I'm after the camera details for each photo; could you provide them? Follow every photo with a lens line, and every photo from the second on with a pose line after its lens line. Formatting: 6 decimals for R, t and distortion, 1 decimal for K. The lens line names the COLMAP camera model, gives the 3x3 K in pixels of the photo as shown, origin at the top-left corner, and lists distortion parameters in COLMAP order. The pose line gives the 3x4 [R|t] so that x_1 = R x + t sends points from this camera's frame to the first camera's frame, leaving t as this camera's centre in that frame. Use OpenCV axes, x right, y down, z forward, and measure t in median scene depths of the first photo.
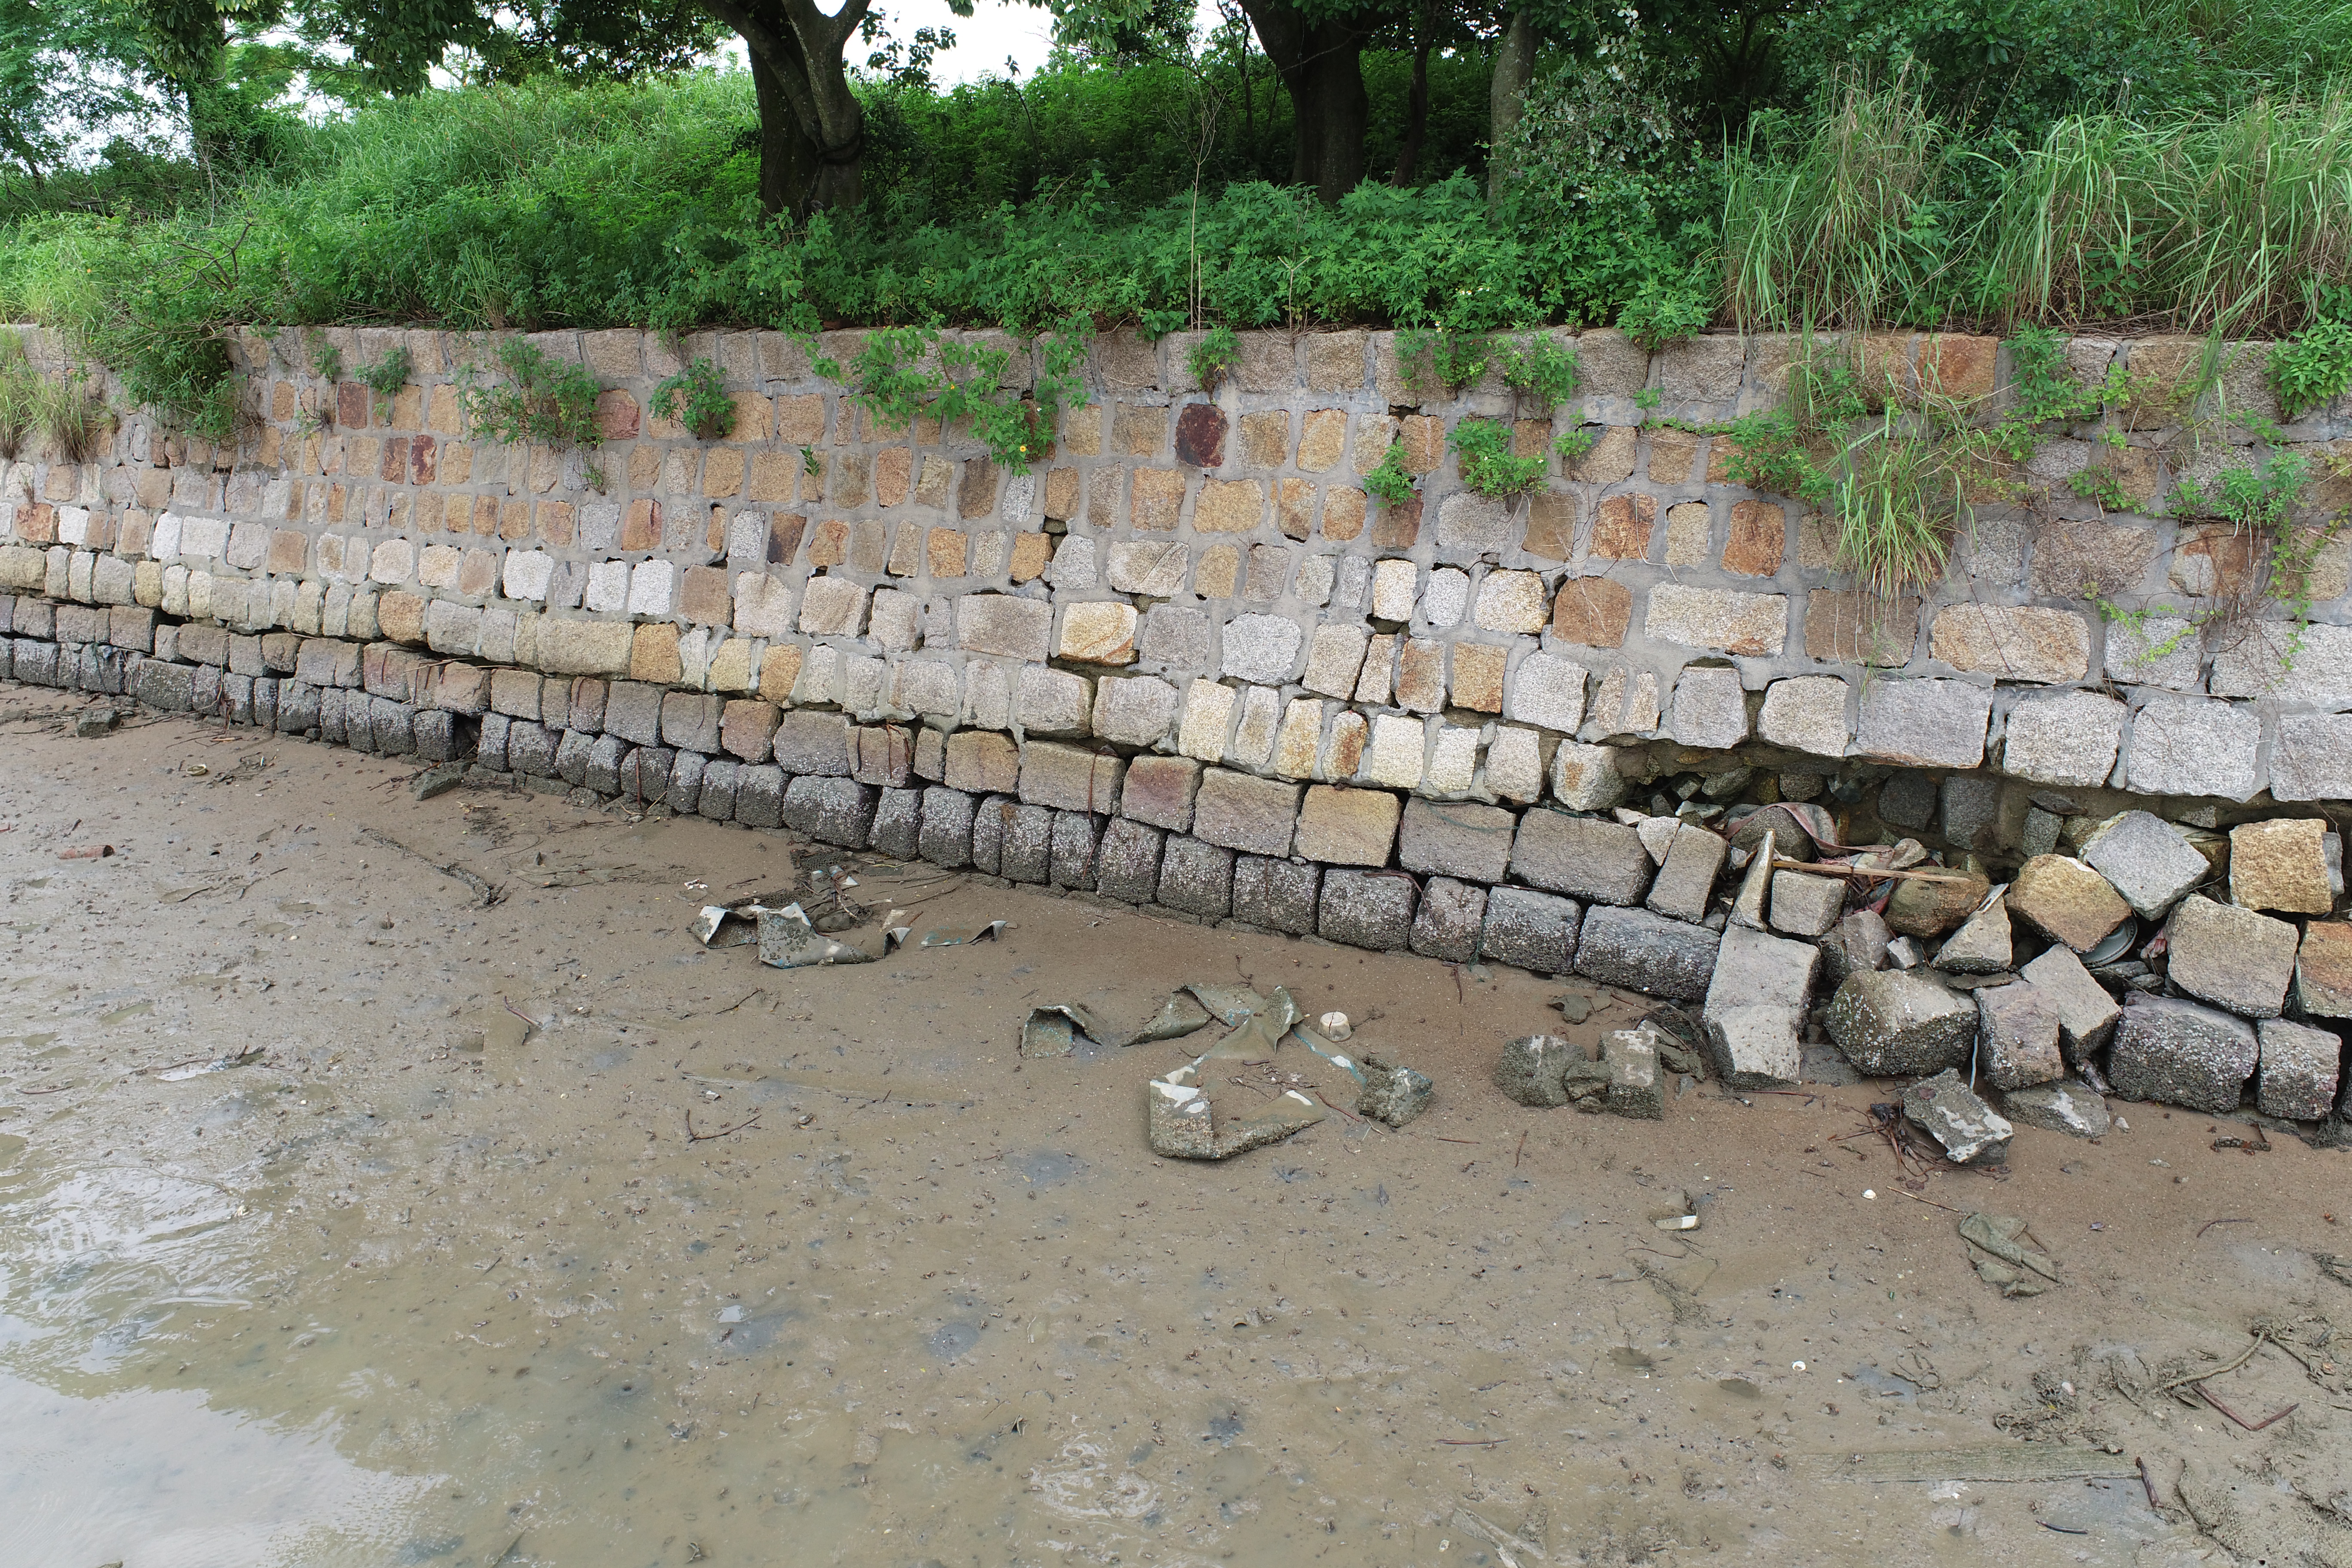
lens RADIAL K [[1592.4, 0, 1175.4], [0, 1592.4, 789.7], [0, 0, 1]] dist [-0.015559, 0.010117]
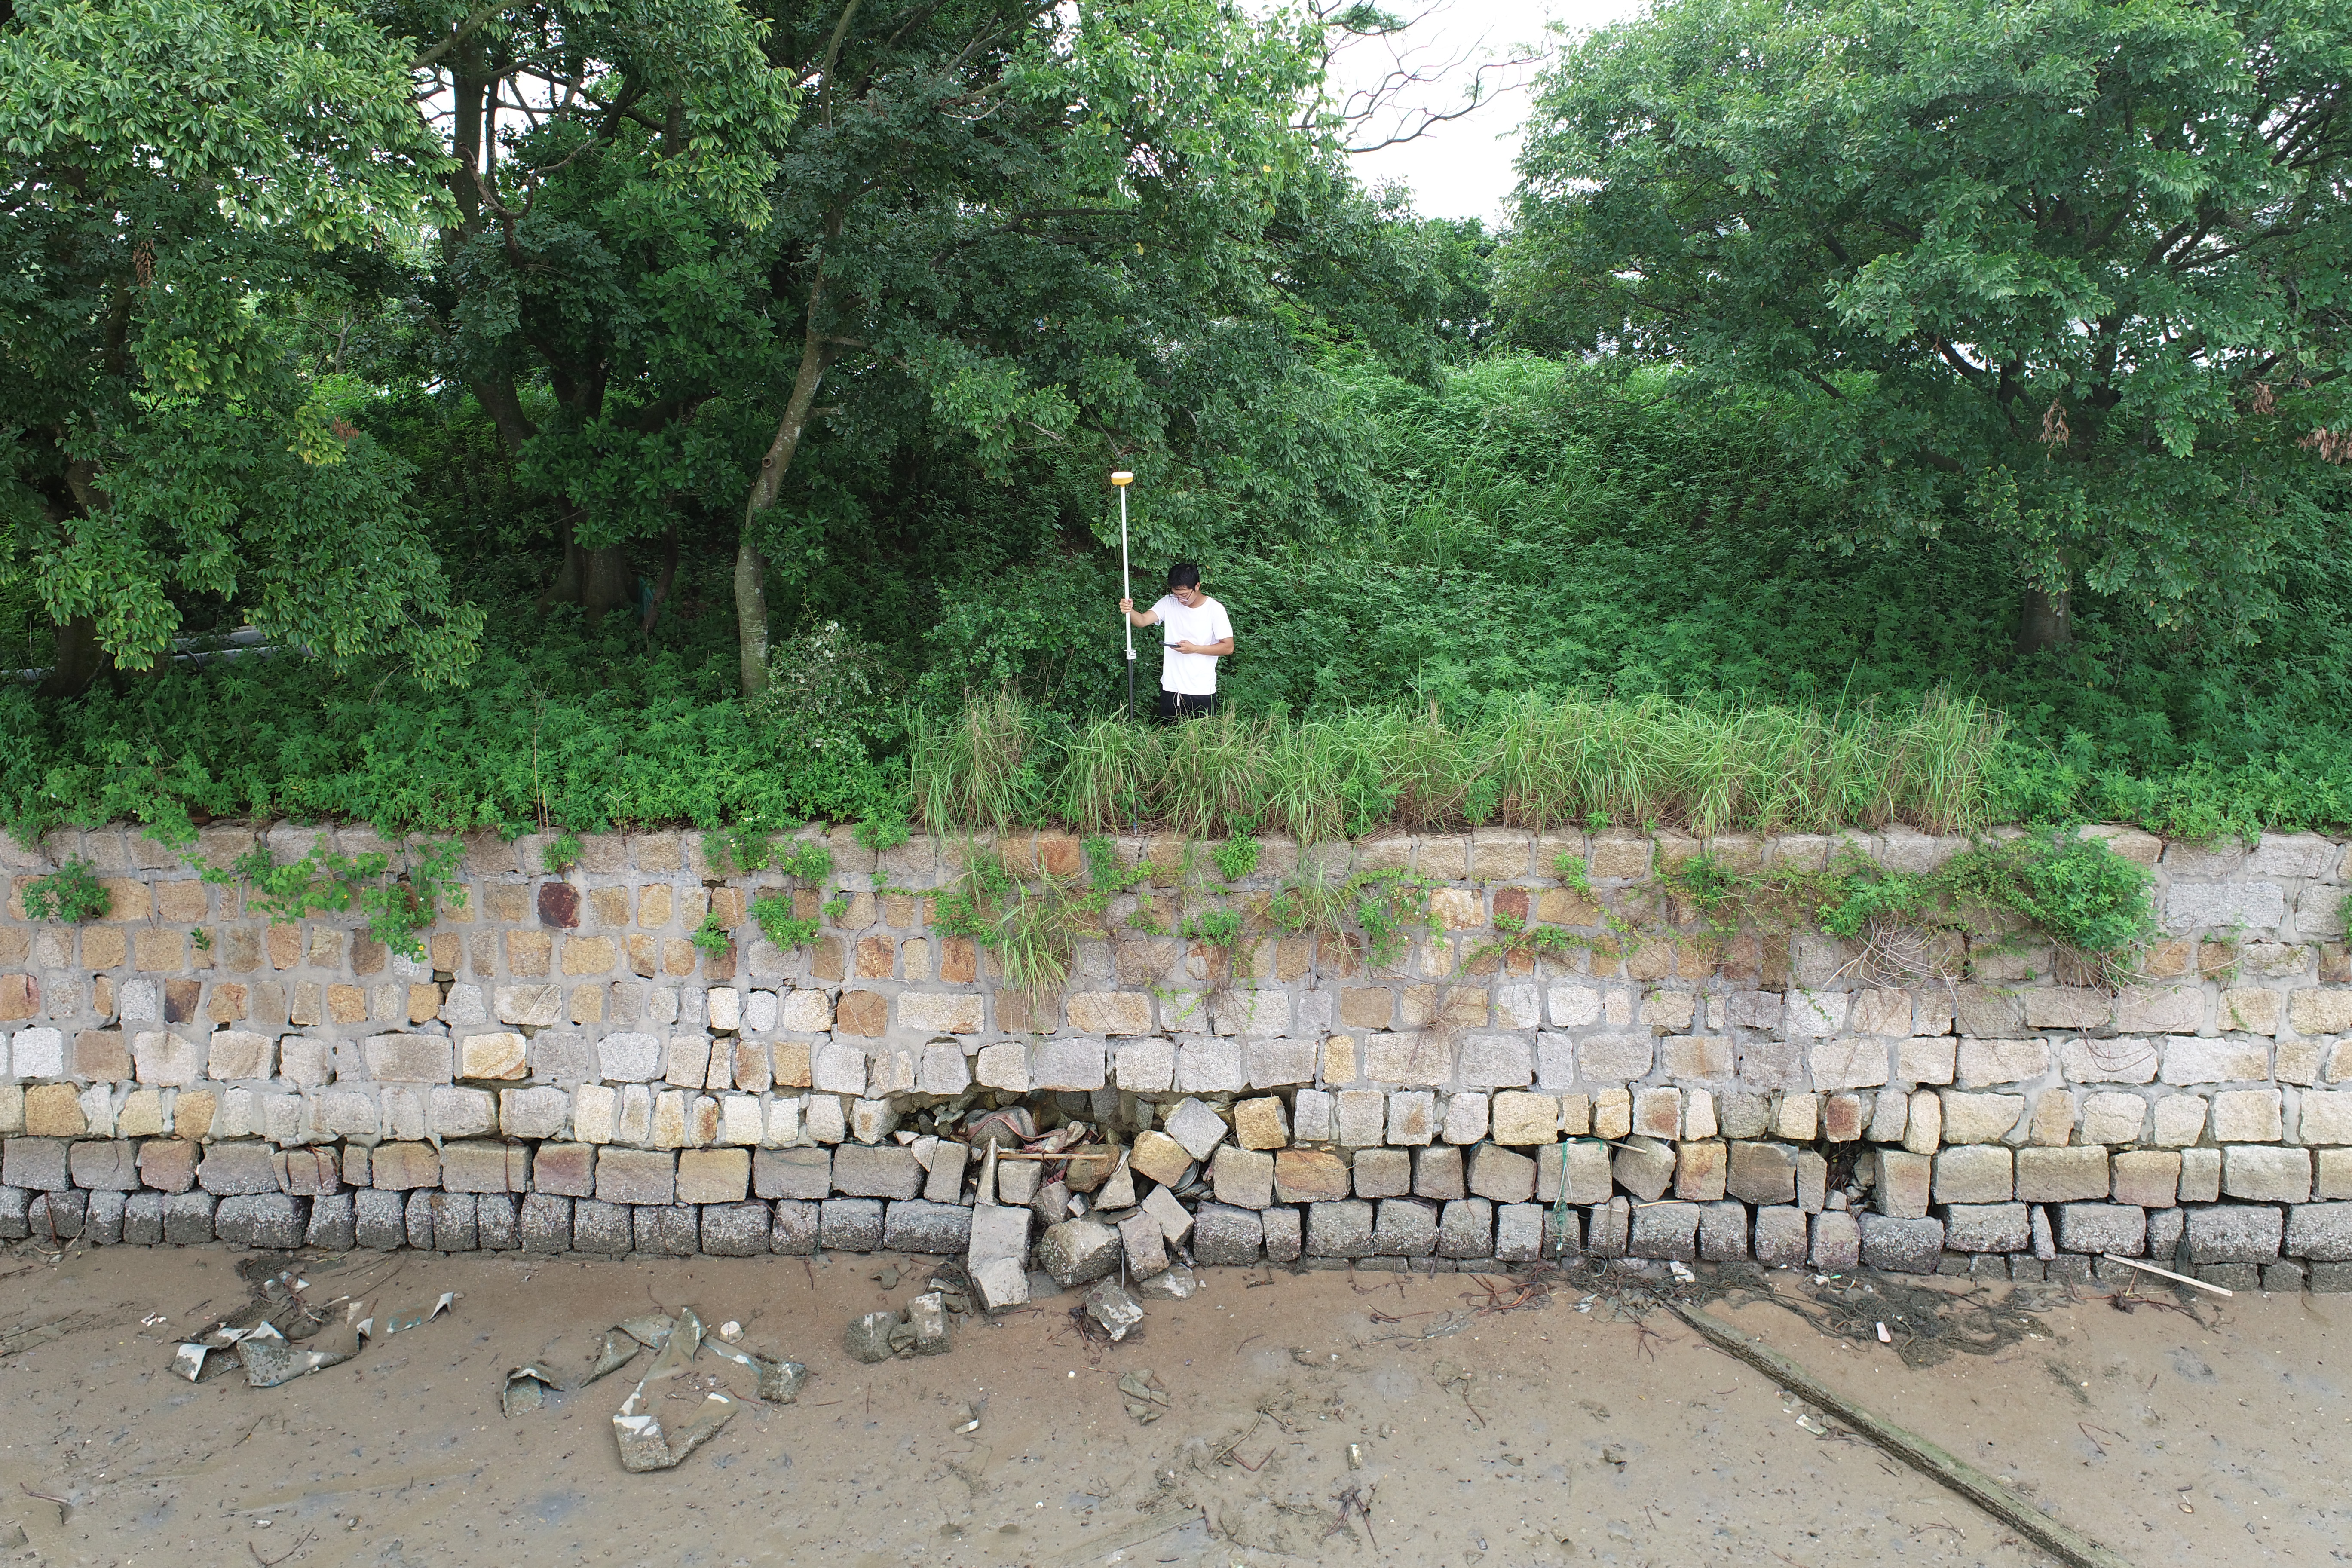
lens RADIAL K [[1592.4, 0, 1174.4], [0, 1592.4, 792.1], [0, 0, 1]] dist [-0.015559, 0.010117]
pose [[0.893157, -0.136780, 0.428440, -0.092147], [0.131956, 0.990403, 0.041101, -0.344689], [-0.429950, 0.019825, 0.902635, -0.496550]]
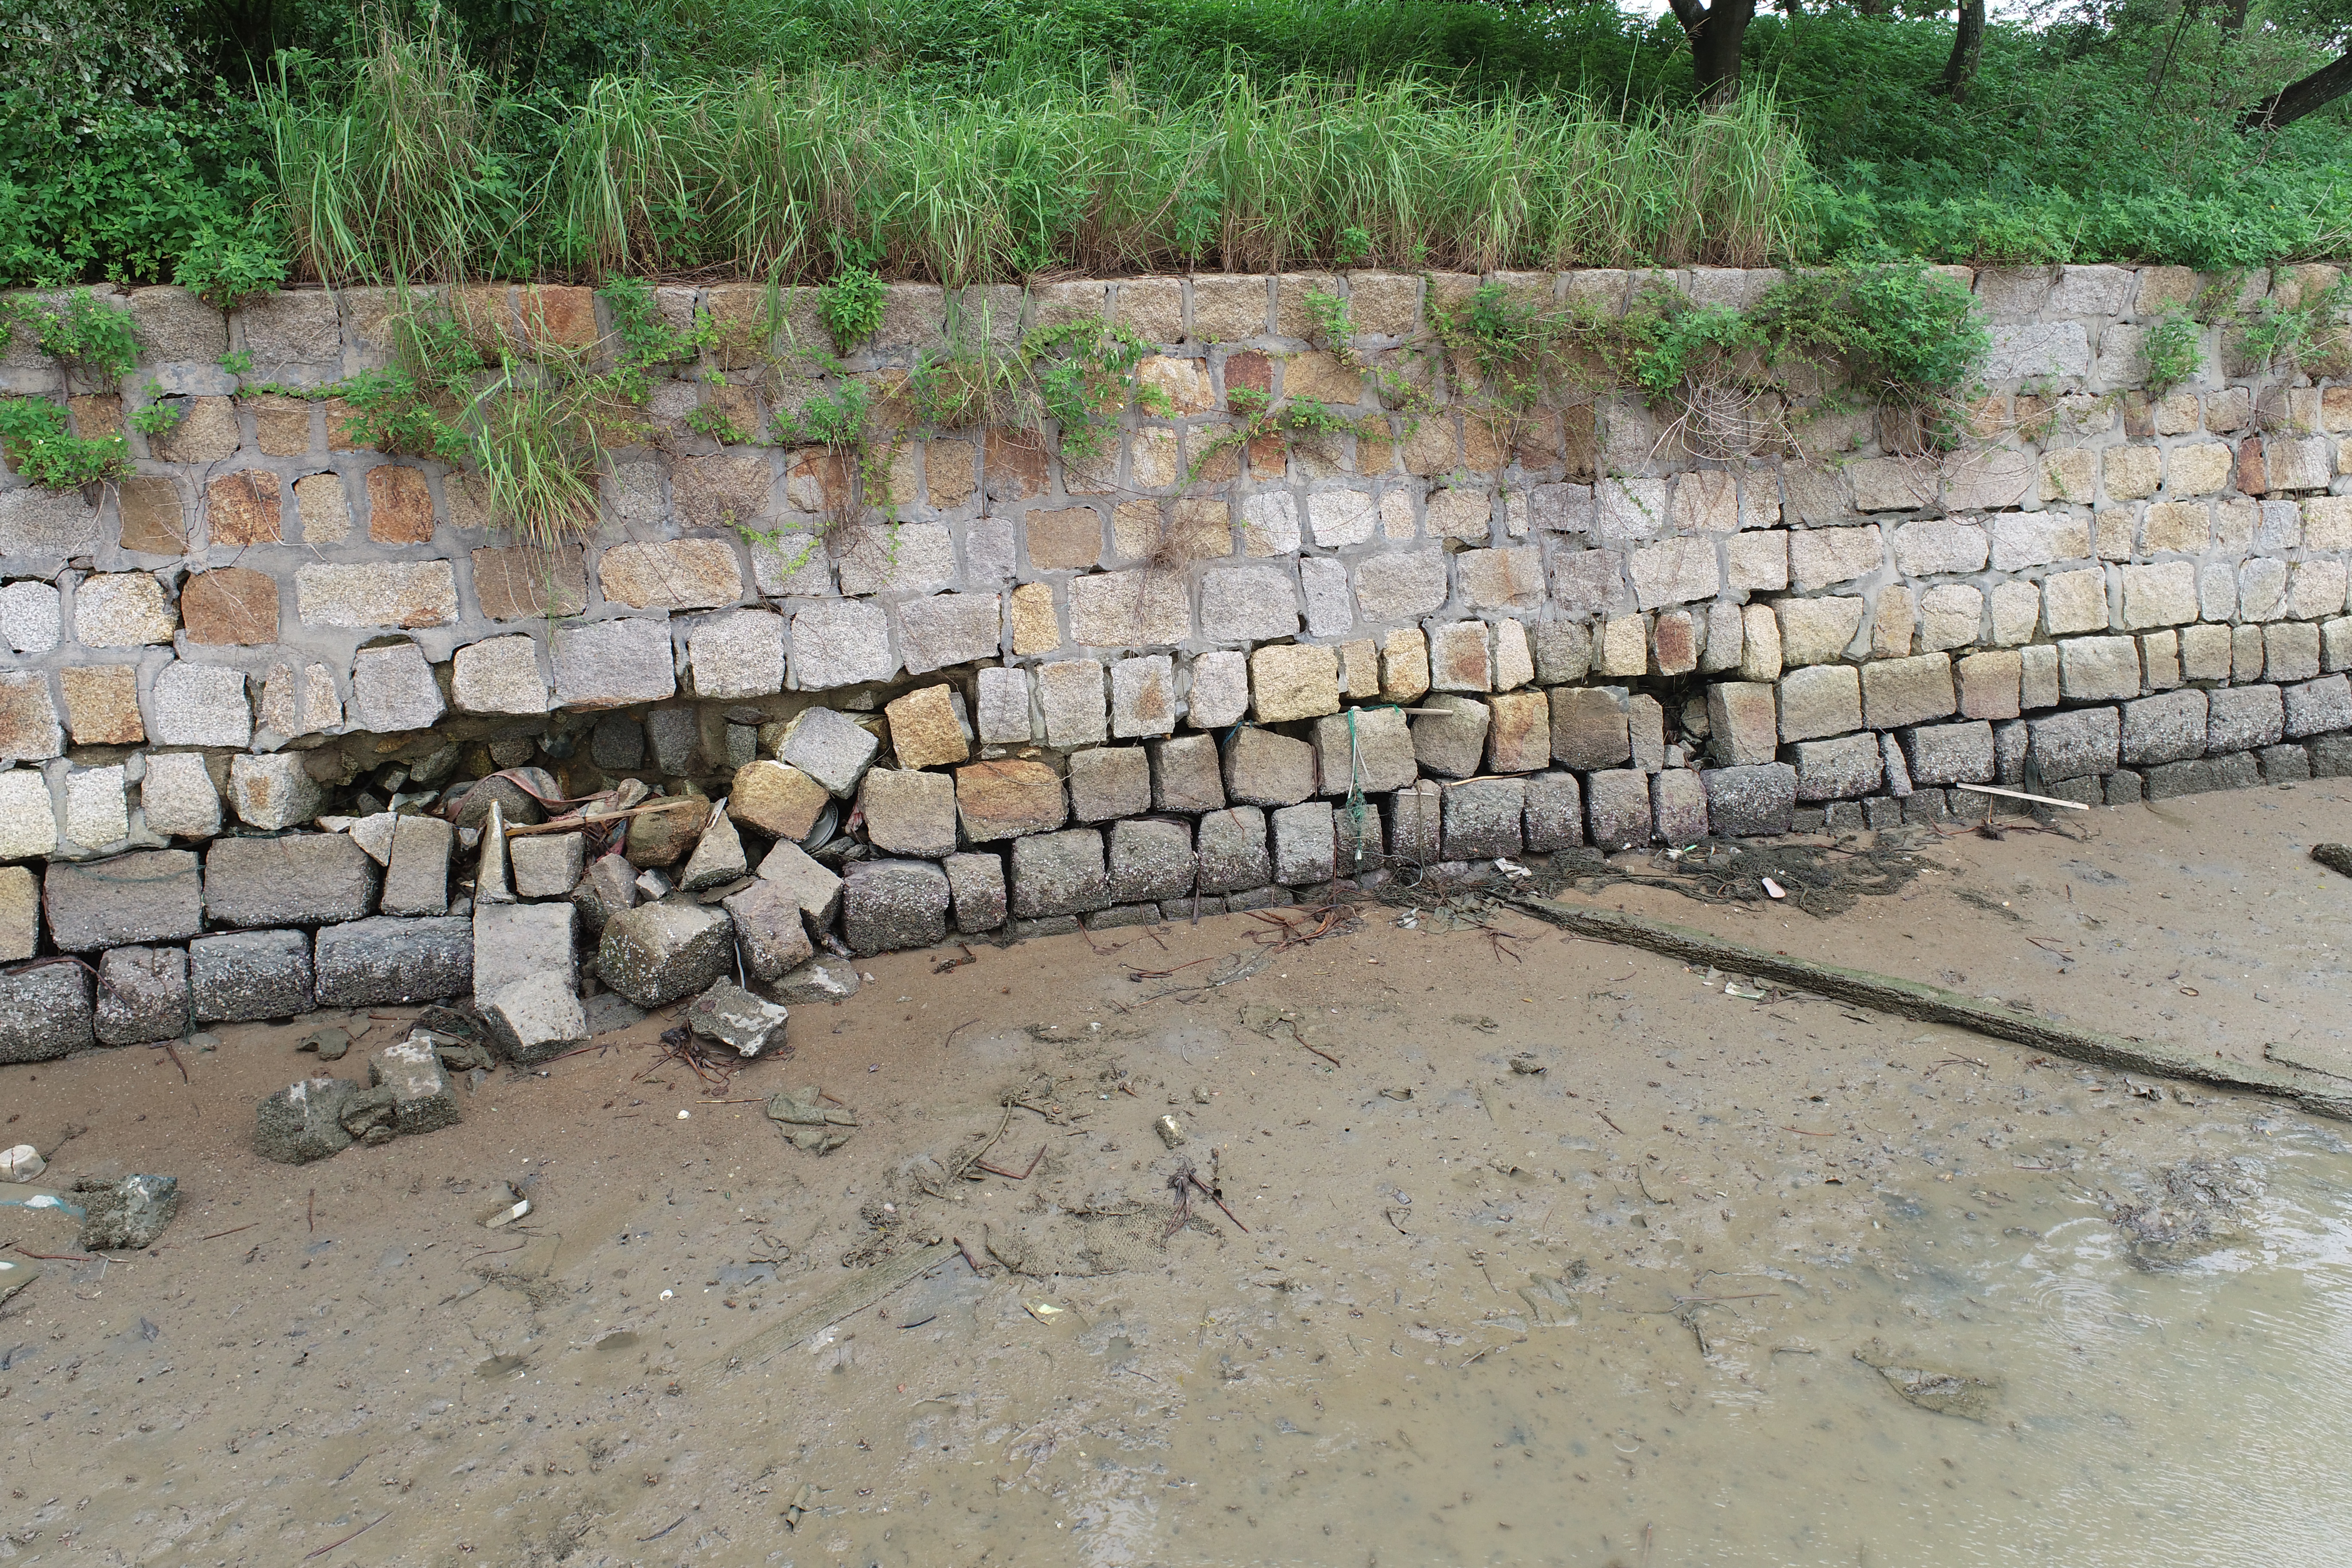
lens RADIAL K [[1592.4, 0, 1175.2], [0, 1592.4, 790.0], [0, 0, 1]] dist [-0.015559, 0.010117]
pose [[0.687719, -0.218961, 0.692169, -0.008849], [0.218551, 0.971645, 0.090224, 0.021780], [-0.692299, 0.089225, 0.716074, 0.017251]]
